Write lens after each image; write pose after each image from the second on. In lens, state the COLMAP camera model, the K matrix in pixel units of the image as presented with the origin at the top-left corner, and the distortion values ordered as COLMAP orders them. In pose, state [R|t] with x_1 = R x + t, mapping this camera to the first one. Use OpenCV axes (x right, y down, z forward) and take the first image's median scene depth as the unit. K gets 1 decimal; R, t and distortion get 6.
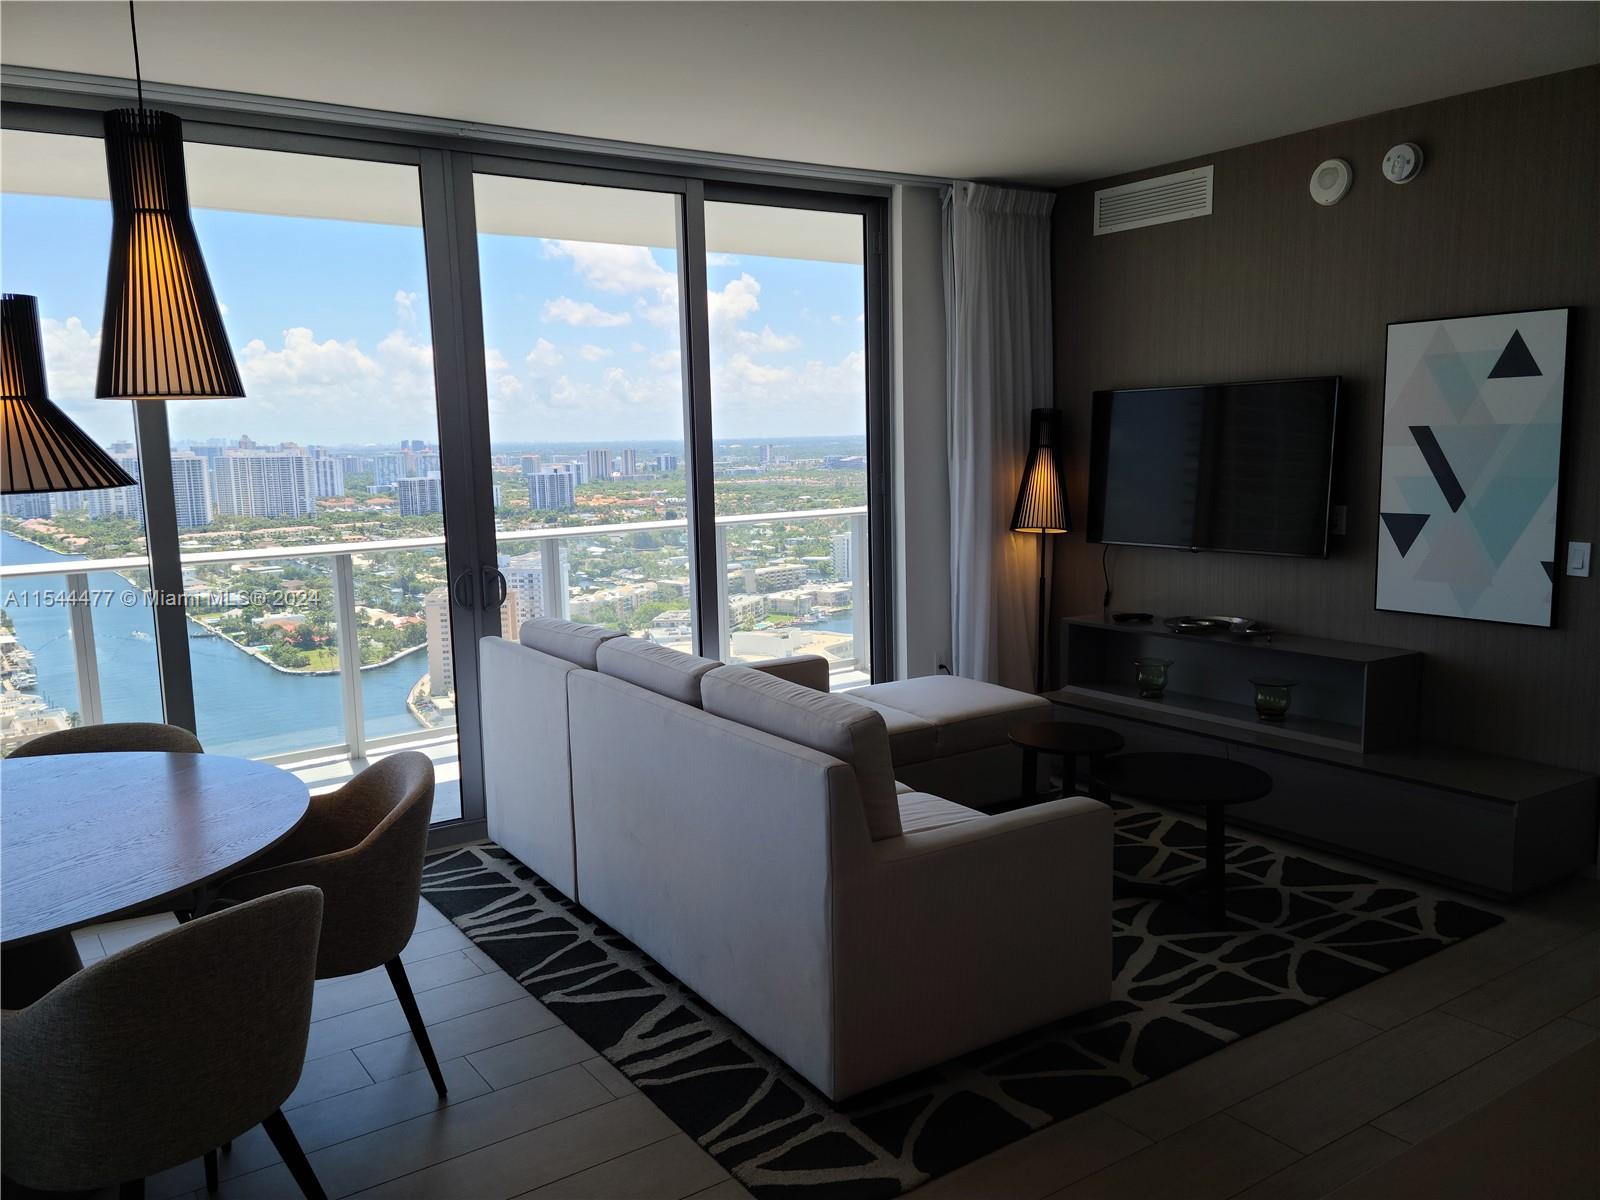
lens RADIAL K [[1254.4, 0, 776.4], [0, 1254.4, 621.9], [0, 0, 1]] dist [0.117676, -0.100234]
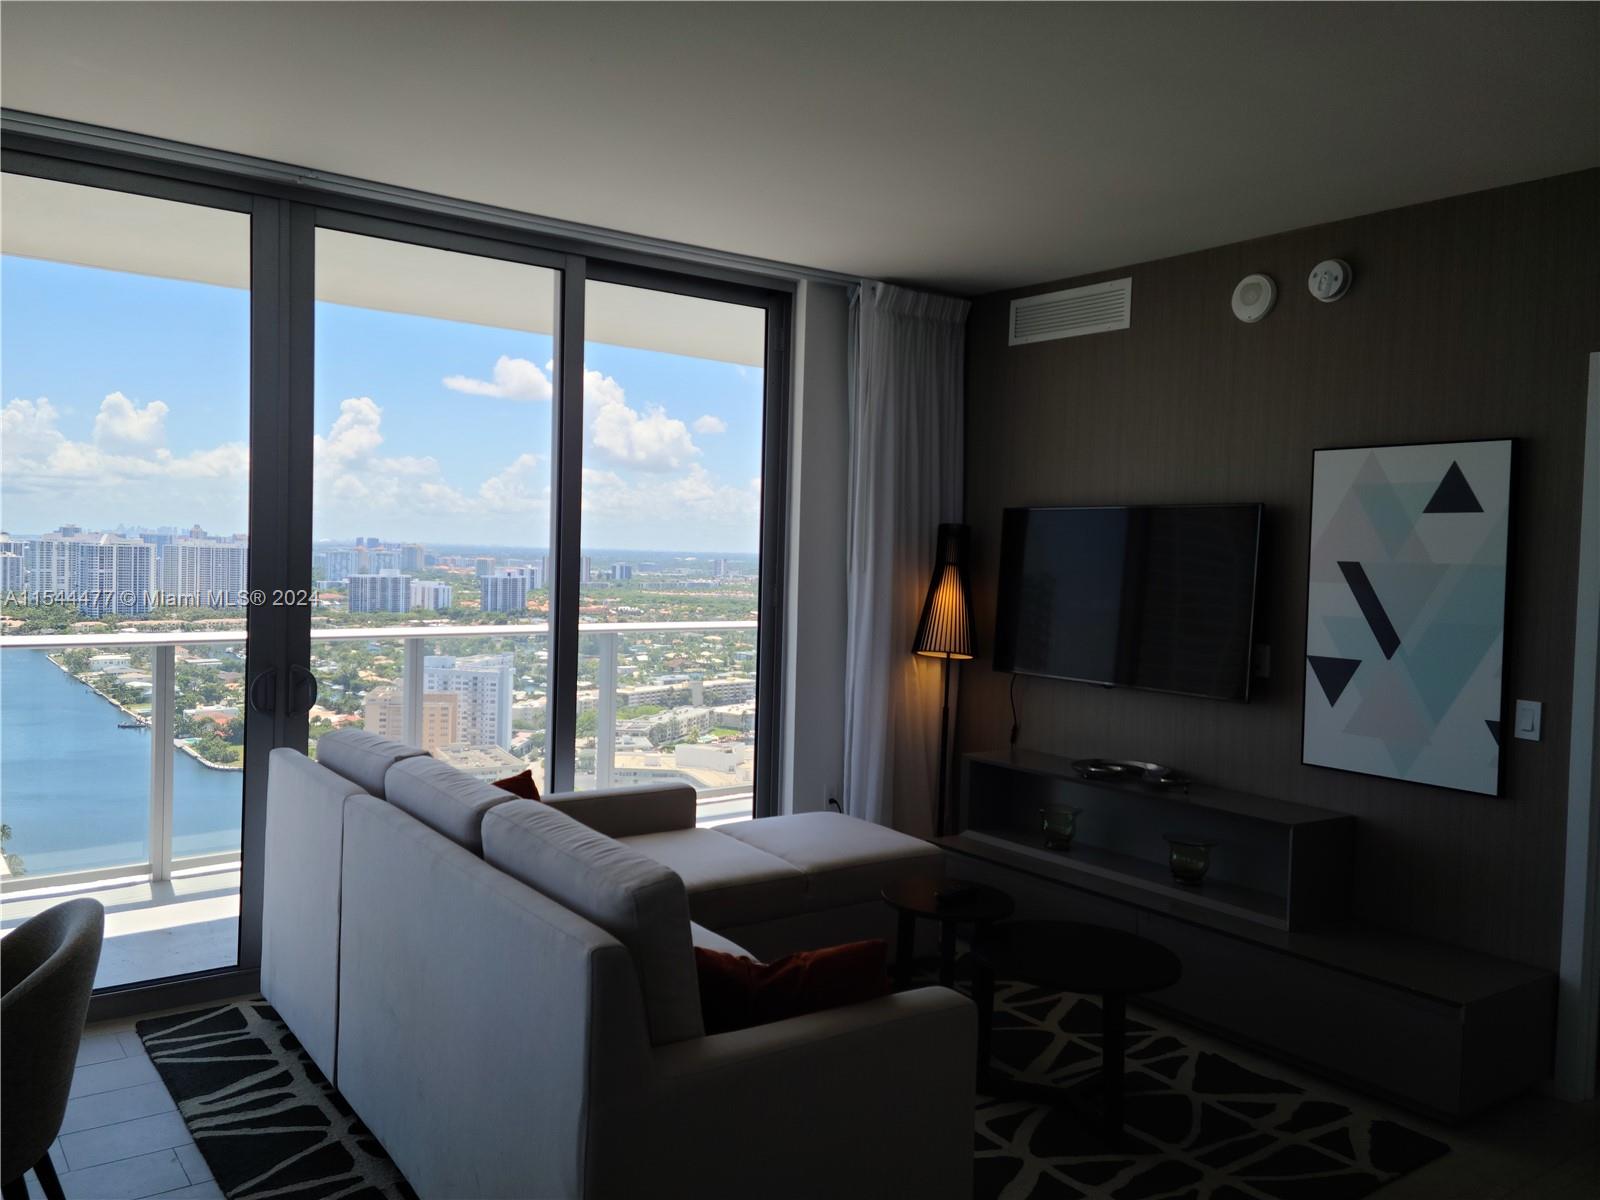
lens RADIAL K [[1254.4, 0, 773.2], [0, 1254.4, 607.7], [0, 0, 1]] dist [0.117676, -0.100234]
pose [[0.998150, 0.050052, 0.034521, 0.063066], [-0.046248, 0.993572, -0.103328, -0.008547], [-0.039471, 0.101540, 0.994048, 0.118408]]
